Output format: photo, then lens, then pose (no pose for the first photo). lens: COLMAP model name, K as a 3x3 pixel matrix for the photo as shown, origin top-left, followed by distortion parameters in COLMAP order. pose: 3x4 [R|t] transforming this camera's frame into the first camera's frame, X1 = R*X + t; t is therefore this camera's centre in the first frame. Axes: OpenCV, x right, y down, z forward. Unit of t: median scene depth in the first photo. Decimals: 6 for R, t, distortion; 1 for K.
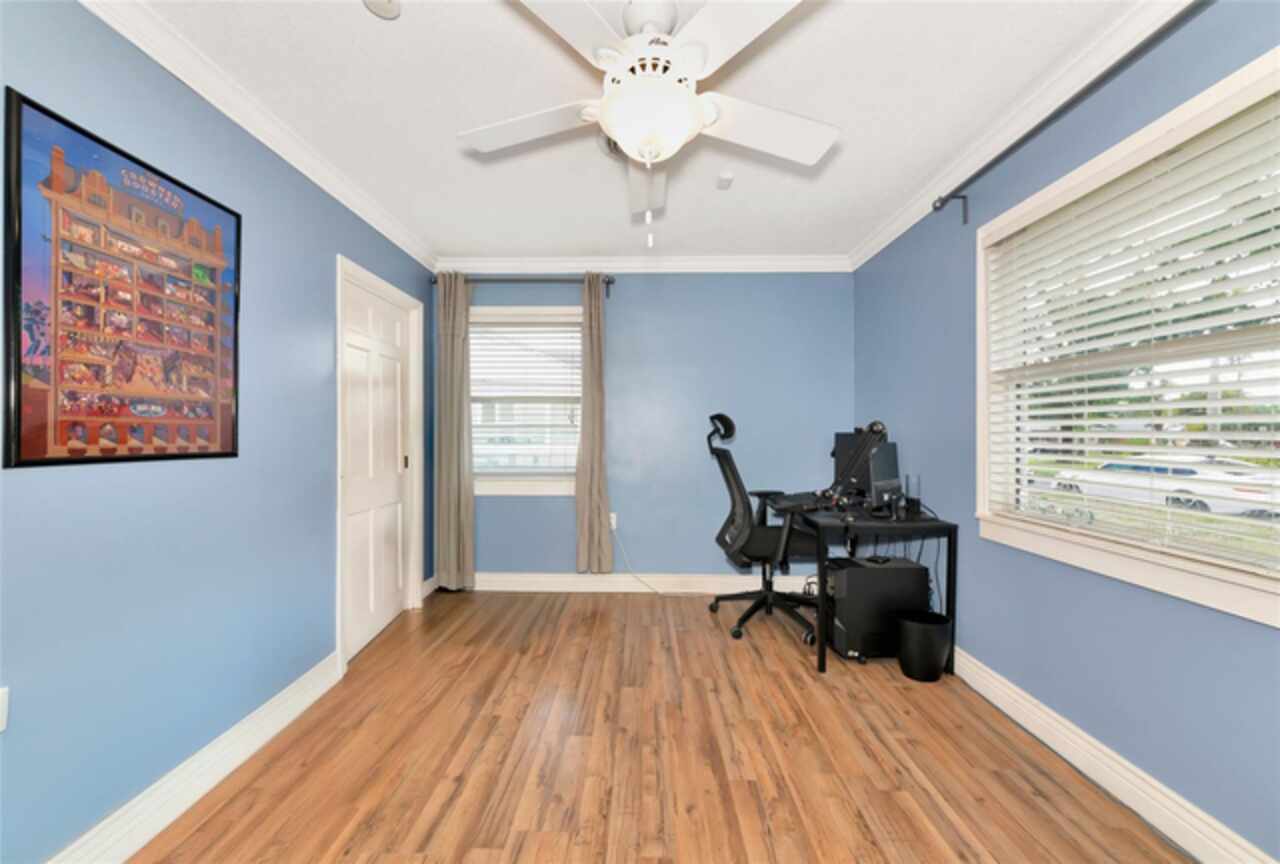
lens RADIAL K [[459.0, 0, 633.8], [0, 459.0, 436.7], [0, 0, 1]] dist [0.001683, 0.000004]
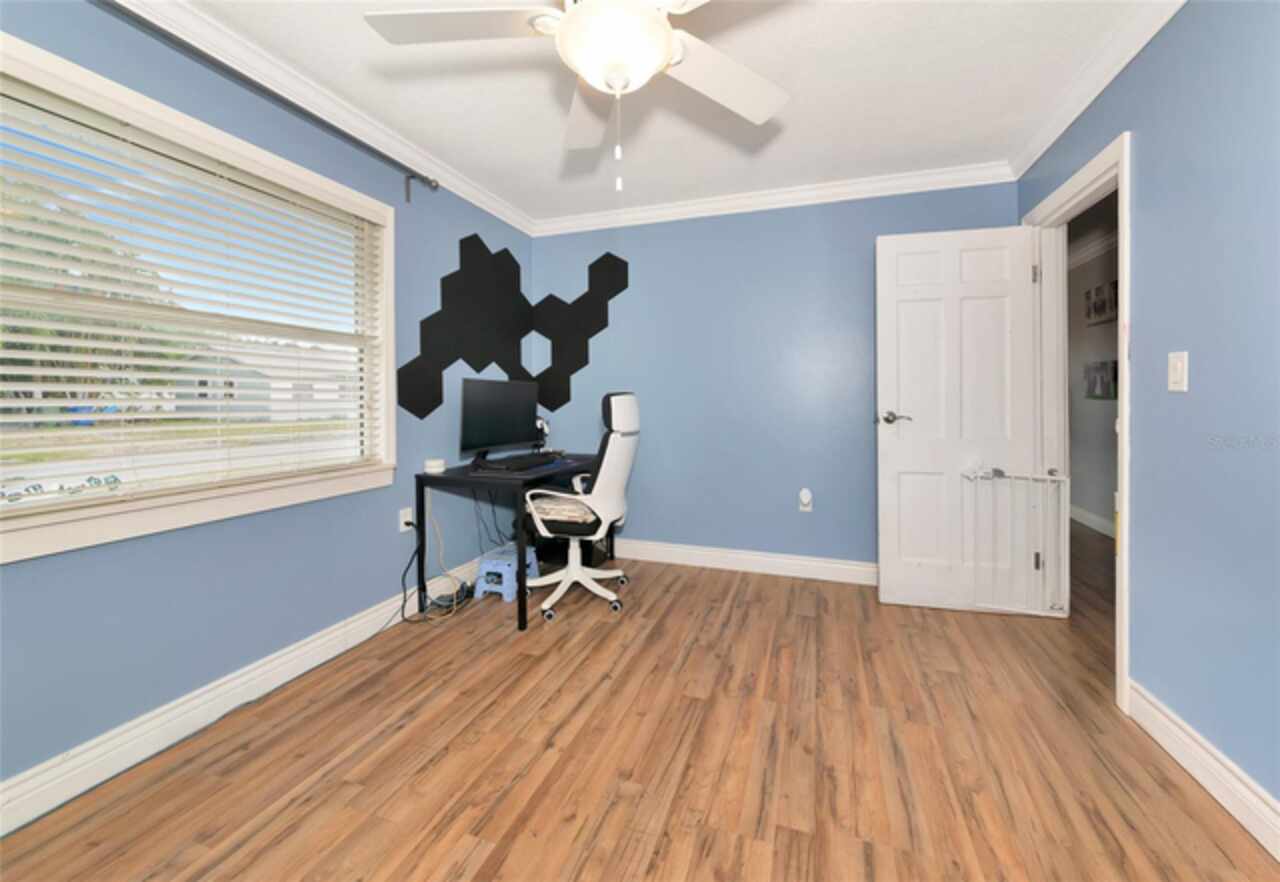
lens RADIAL K [[482.7, 0, 640.0], [0, 482.7, 380.9], [0, 0, 1]] dist [-0.001227, -0.000217]
pose [[-0.943217, 0.001643, 0.332174, -0.205068], [-0.005986, 0.999741, -0.021944, -0.006547], [-0.332125, -0.022686, -0.942963, 1.209965]]
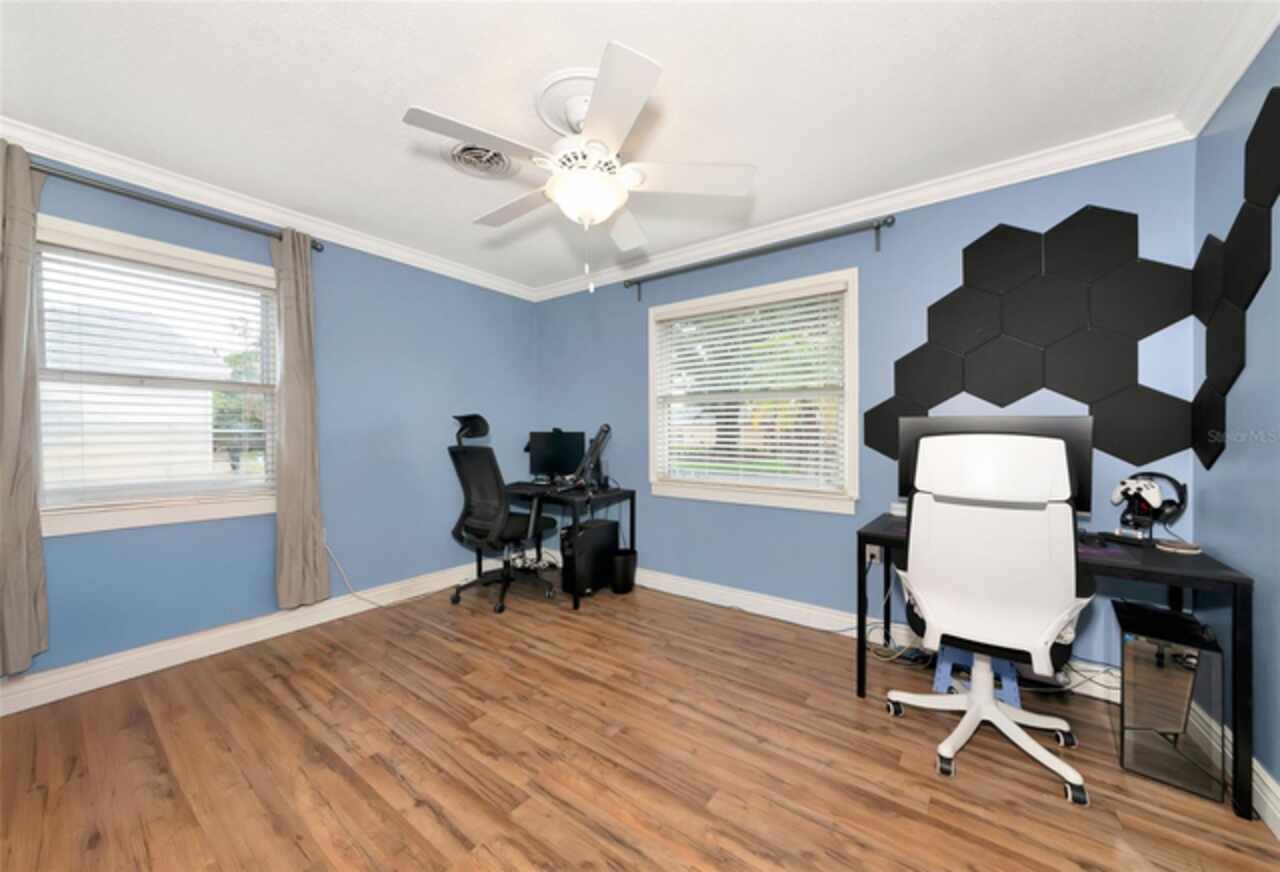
lens RADIAL K [[464.1, 0, 640.0], [0, 464.1, 436.0], [0, 0, 1]] dist [0.001274, -0.000074]
pose [[0.579829, -0.005313, 0.814721, -0.619692], [0.004992, 0.999983, 0.002969, 0.000610], [-0.814723, 0.002345, 0.579846, 0.063531]]
